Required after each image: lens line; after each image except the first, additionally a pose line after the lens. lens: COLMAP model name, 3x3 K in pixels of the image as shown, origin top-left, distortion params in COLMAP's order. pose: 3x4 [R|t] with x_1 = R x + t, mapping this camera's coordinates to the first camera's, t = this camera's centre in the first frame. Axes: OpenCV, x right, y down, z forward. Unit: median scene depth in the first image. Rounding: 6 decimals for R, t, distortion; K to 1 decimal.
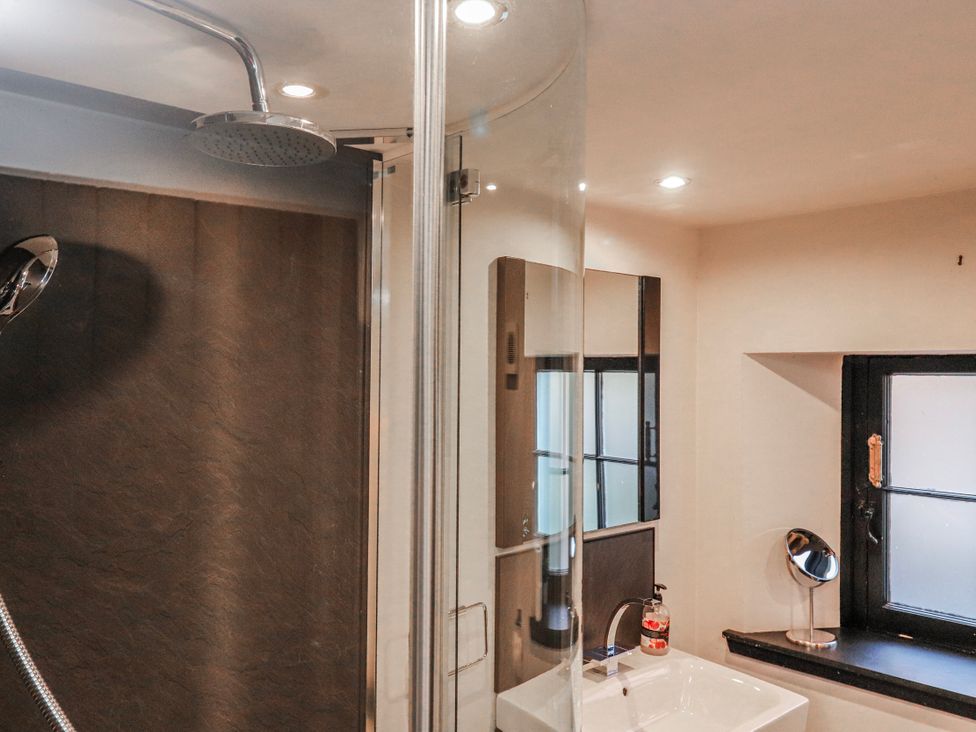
lens RADIAL K [[797.4, 0, 488.2], [0, 797.4, 360.7], [0, 0, 1]] dist [-0.022420, 0.038031]
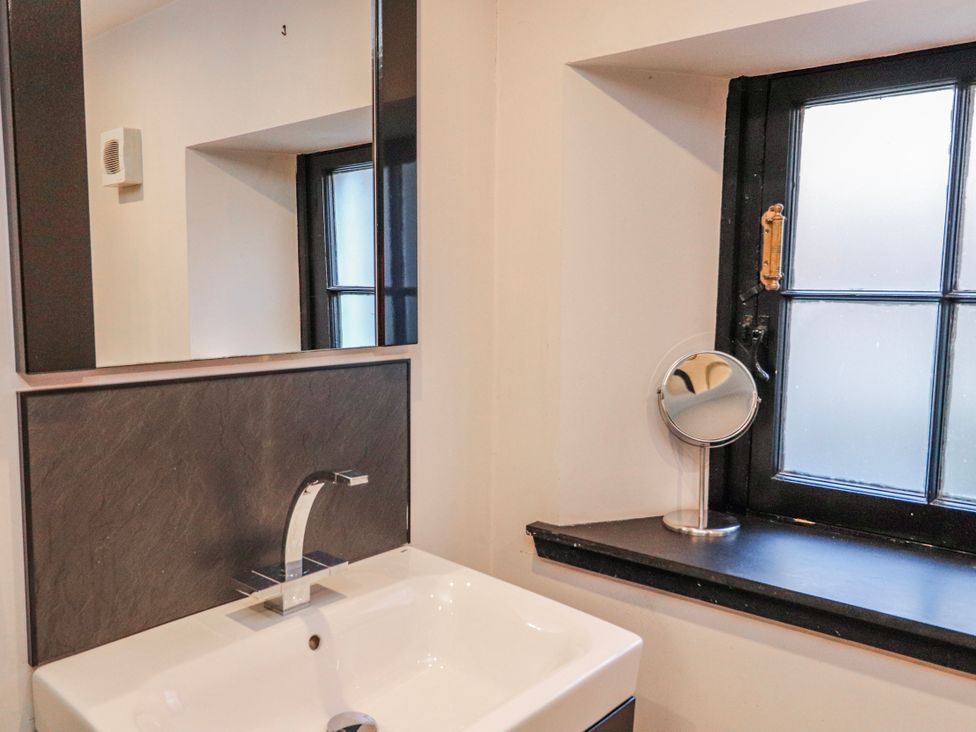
lens RADIAL K [[797.4, 0, 489.2], [0, 797.4, 368.0], [0, 0, 1]] dist [-0.022420, 0.038031]
pose [[0.992410, -0.014461, 0.122120, 0.194520], [-0.001821, 0.991225, 0.132173, 0.138118], [-0.122959, -0.131392, 0.983675, 0.411587]]
